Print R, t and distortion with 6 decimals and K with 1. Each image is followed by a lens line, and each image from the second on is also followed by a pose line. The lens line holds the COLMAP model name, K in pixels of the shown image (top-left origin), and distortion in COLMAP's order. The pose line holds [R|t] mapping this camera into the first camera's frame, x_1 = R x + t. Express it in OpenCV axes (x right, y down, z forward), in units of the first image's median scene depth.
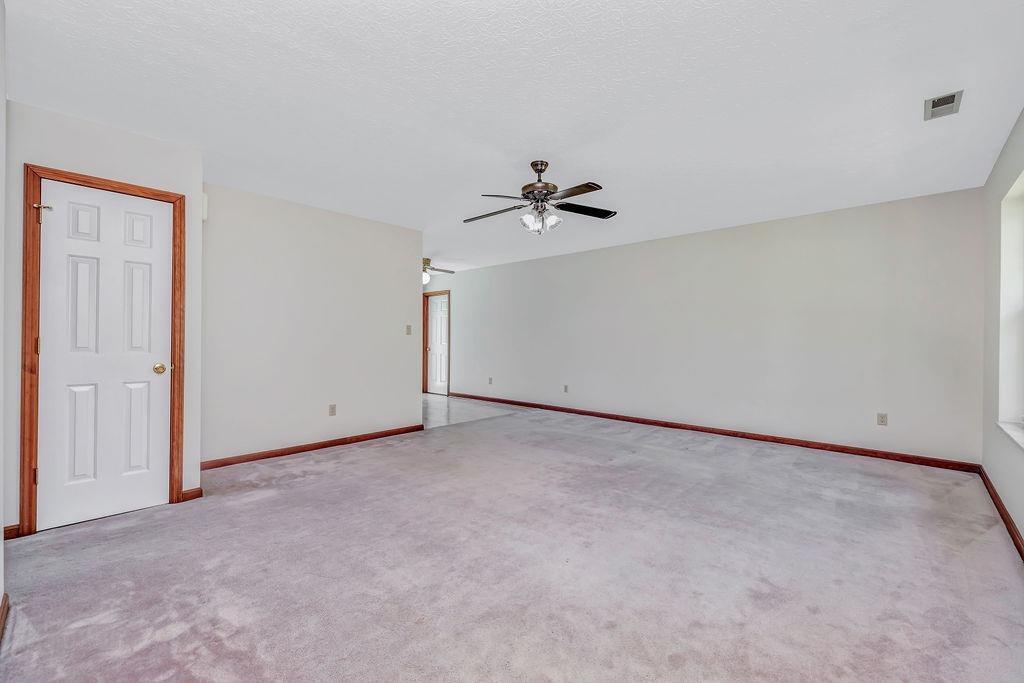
lens RADIAL K [[429.3, 0, 507.4], [0, 429.3, 338.4], [0, 0, 1]] dist [0.002850, 0.000124]
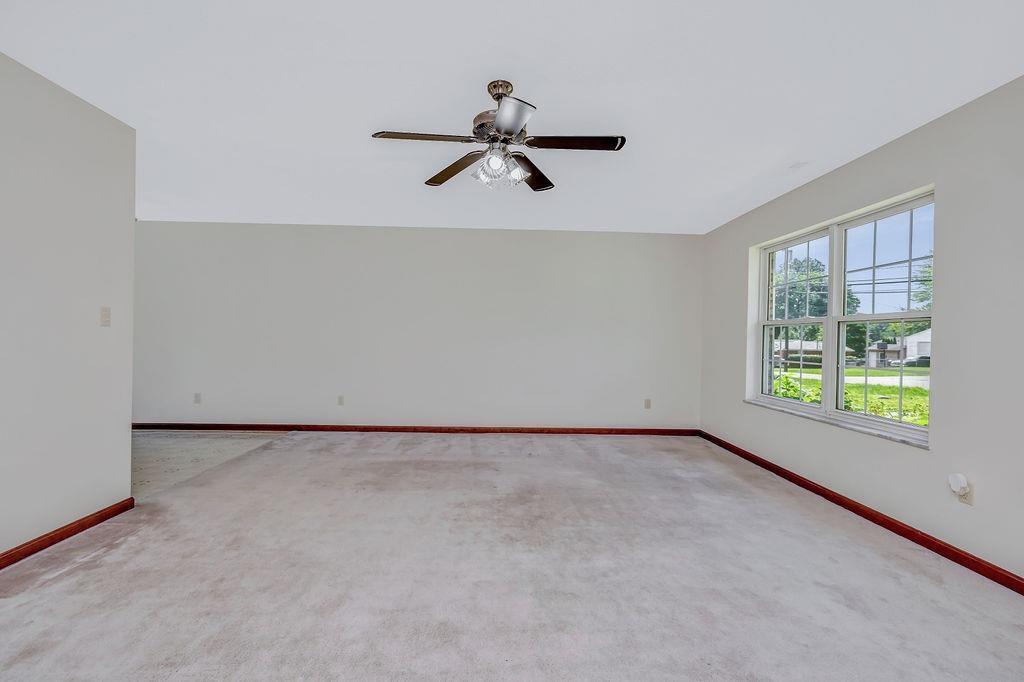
lens RADIAL K [[429.3, 0, 507.4], [0, 429.3, 337.9], [0, 0, 1]] dist [0.002850, 0.000124]
pose [[0.707670, 0.007308, 0.706505, -0.398144], [-0.016821, 0.999837, 0.006506, -0.009879], [-0.706343, -0.016488, 0.707678, 0.495205]]
